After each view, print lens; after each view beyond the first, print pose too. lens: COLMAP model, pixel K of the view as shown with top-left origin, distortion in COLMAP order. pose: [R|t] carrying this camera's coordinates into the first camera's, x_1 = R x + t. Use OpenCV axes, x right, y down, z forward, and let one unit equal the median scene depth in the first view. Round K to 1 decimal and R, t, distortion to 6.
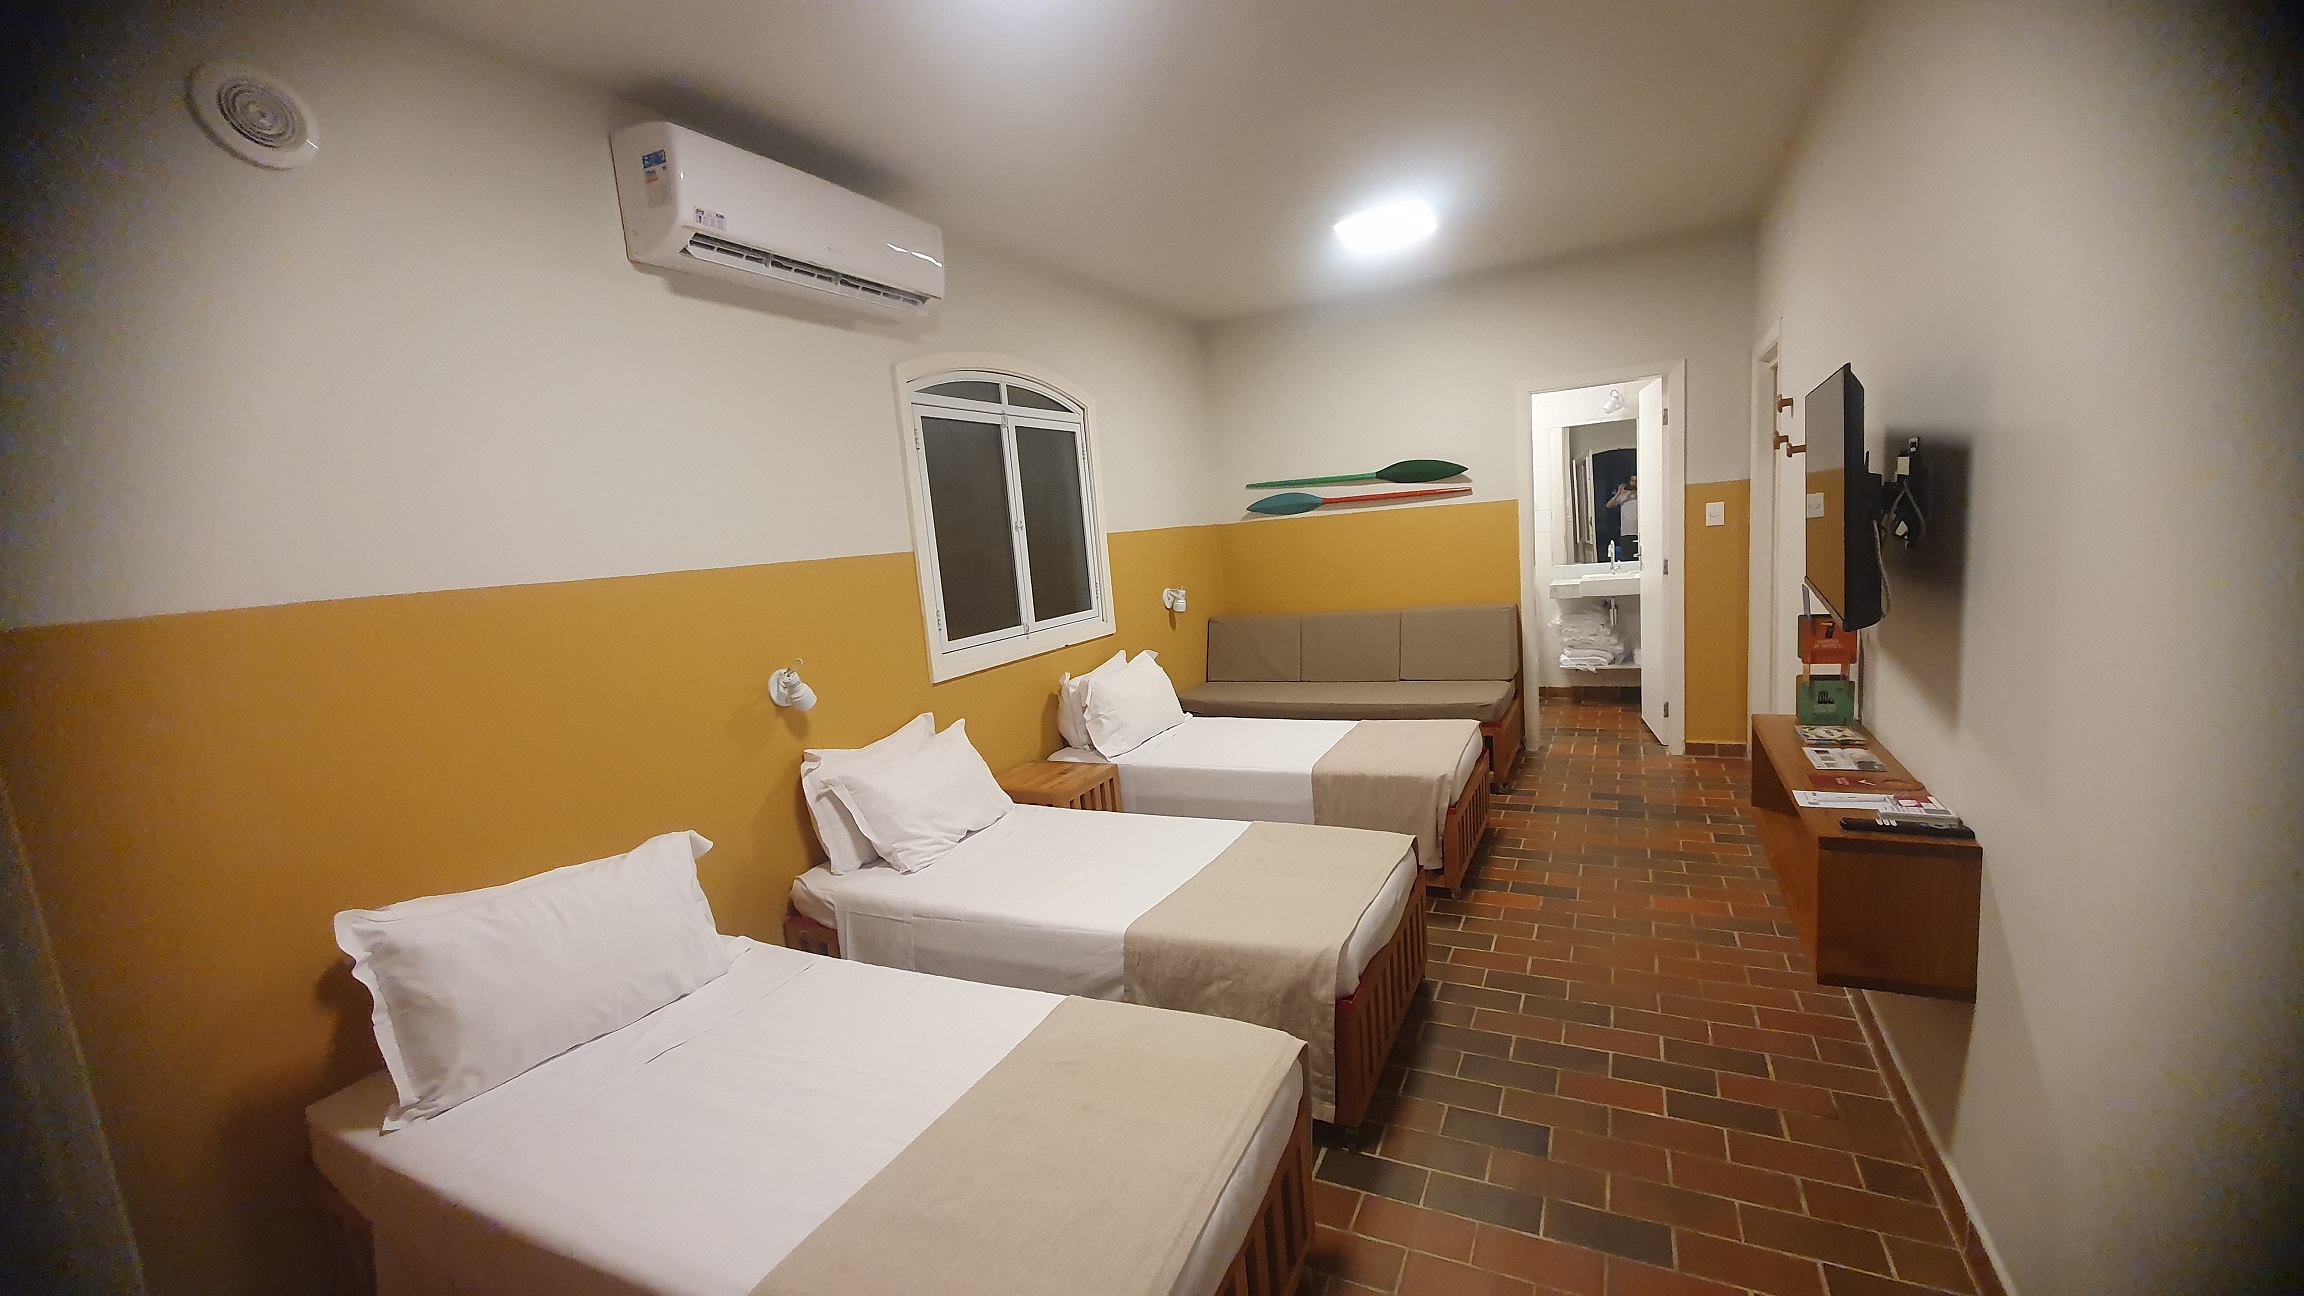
lens RADIAL K [[892.5, 0, 1195.8], [0, 892.5, 656.1], [0, 0, 1]] dist [0.000080, -0.000022]
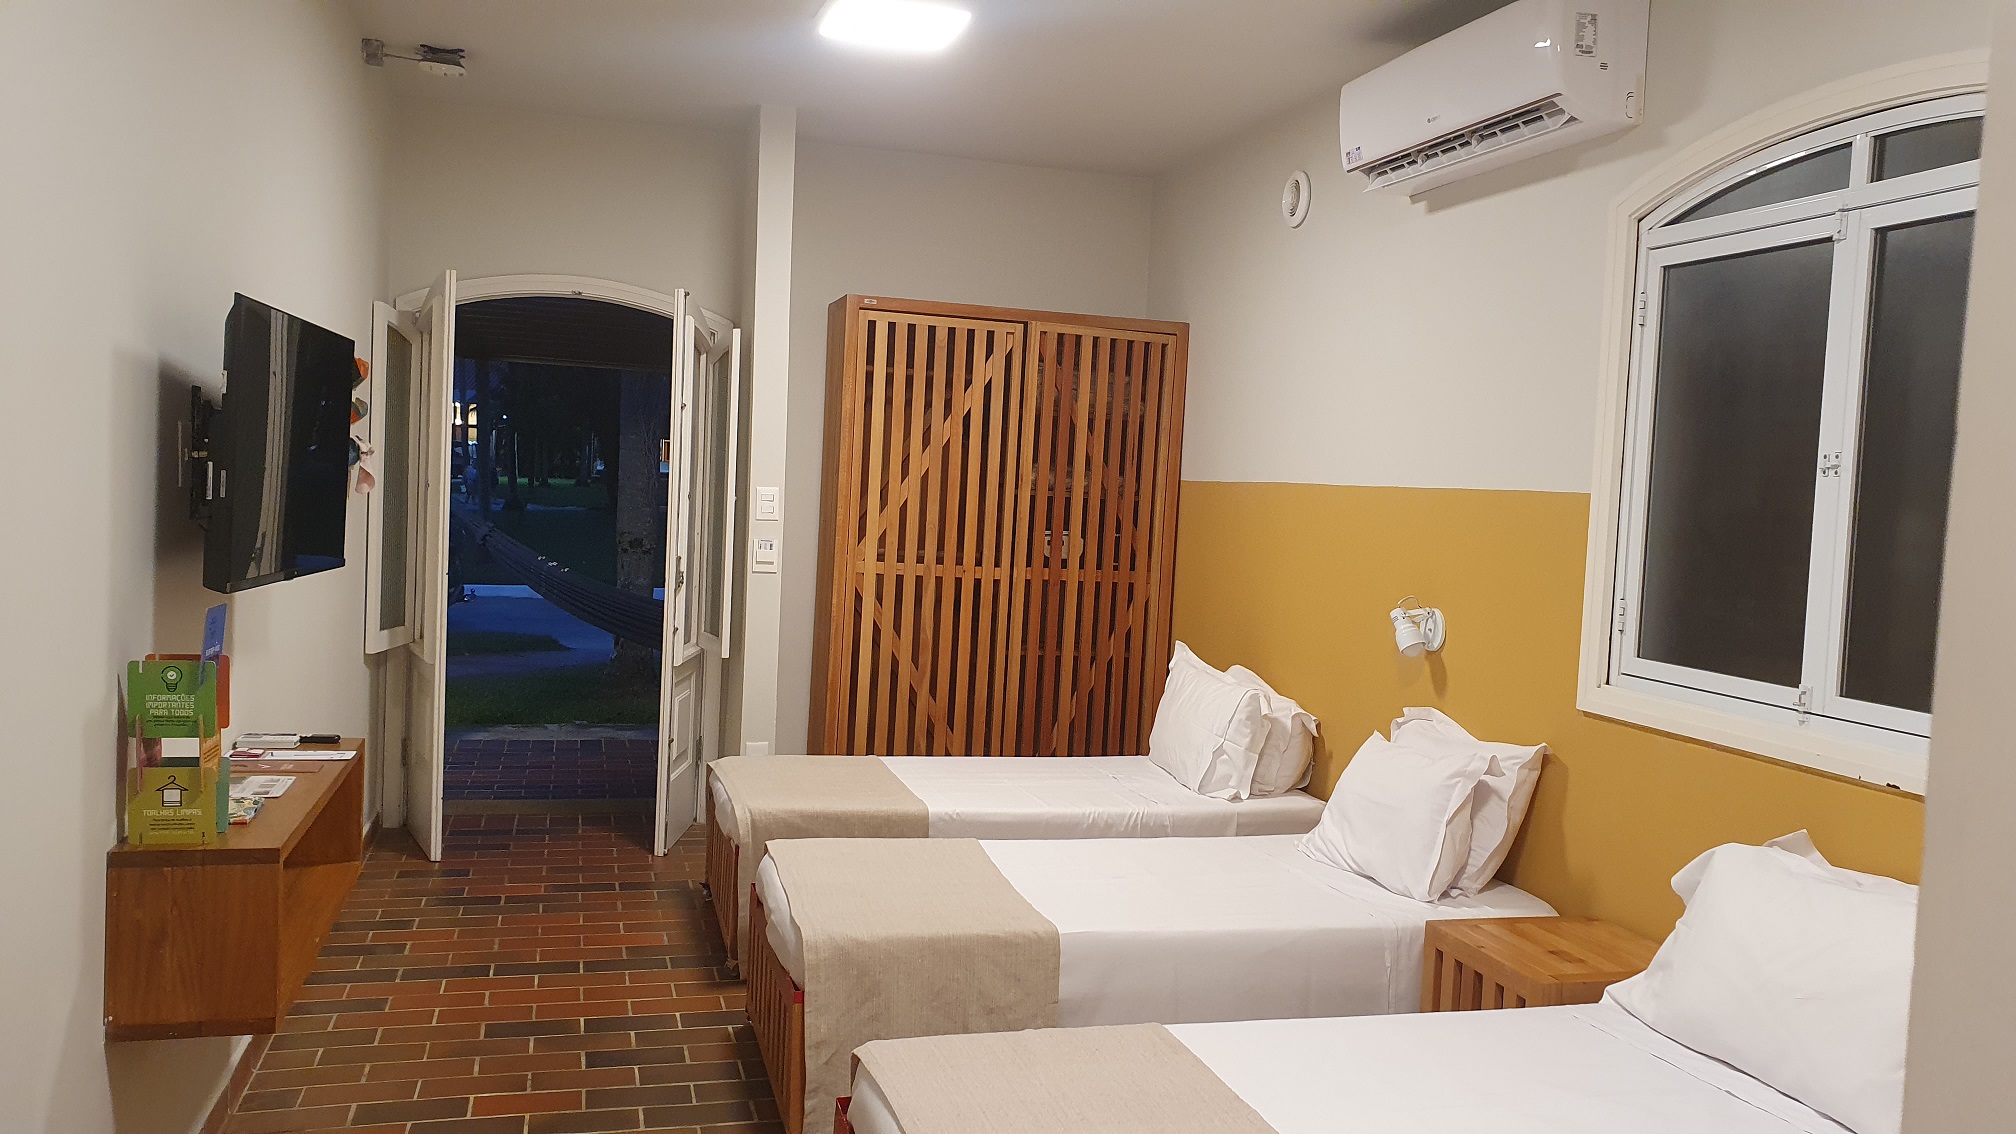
lens RADIAL K [[1558.2, 0, 1008.0], [0, 1558.2, 567.0], [0, 0, 1]] dist [0.004440, 0.003005]
pose [[-0.758494, 0.079247, -0.646844, 0.636724], [-0.082635, 0.972871, 0.216088, -0.242678], [0.646420, 0.217354, -0.731368, 1.395415]]
